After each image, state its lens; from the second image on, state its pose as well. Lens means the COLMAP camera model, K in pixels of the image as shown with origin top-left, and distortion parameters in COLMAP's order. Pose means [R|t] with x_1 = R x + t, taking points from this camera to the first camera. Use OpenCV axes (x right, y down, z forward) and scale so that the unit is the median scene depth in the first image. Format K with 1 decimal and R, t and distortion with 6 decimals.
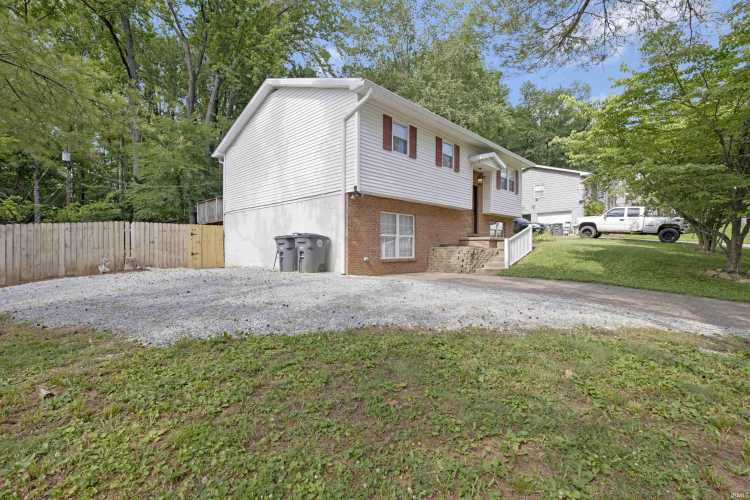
lens RADIAL K [[342.1, 0, 381.4], [0, 342.1, 247.8], [0, 0, 1]] dist [0.021226, -0.000224]
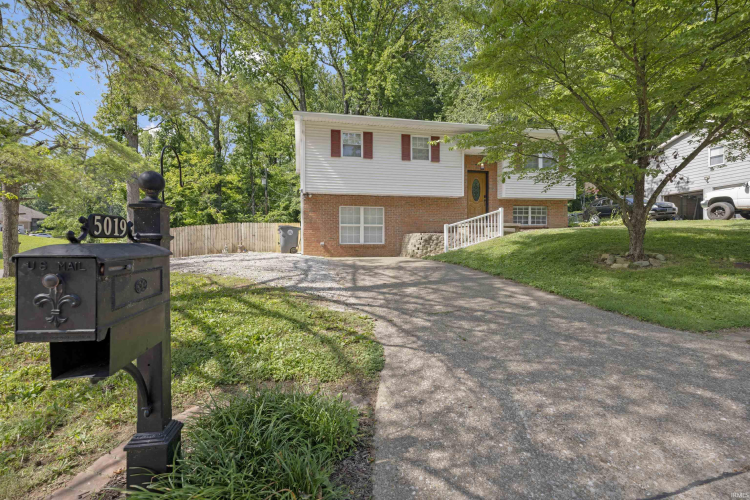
lens RADIAL K [[342.1, 0, 381.4], [0, 342.1, 247.8], [0, 0, 1]] dist [0.021226, -0.000224]
pose [[0.829102, 0.000451, -0.559097, 0.571375], [0.007005, 0.999913, 0.011194, 0.023543], [0.559054, -0.013197, 0.829027, 0.027336]]
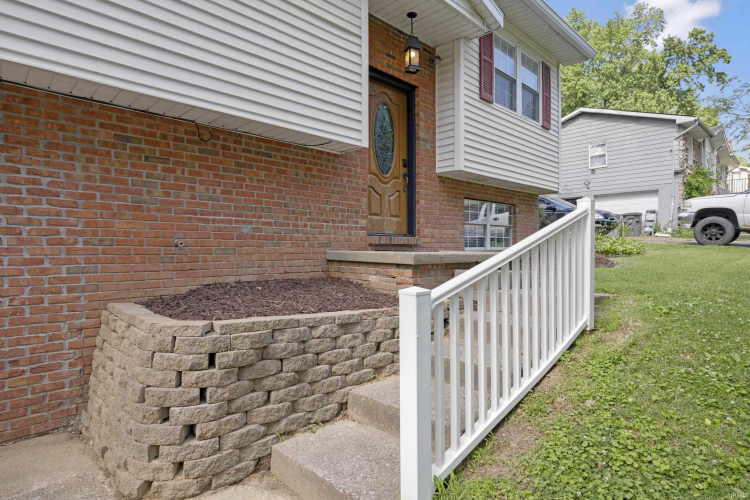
lens RADIAL K [[421.8, 0, 378.8], [0, 421.8, 248.9], [0, 0, 1]] dist [0.002162, -0.000134]
pose [[0.999368, 0.005250, -0.035163, 0.259877], [-0.005071, 0.999974, 0.005179, -0.031304], [0.035189, -0.004997, 0.999368, 0.607066]]
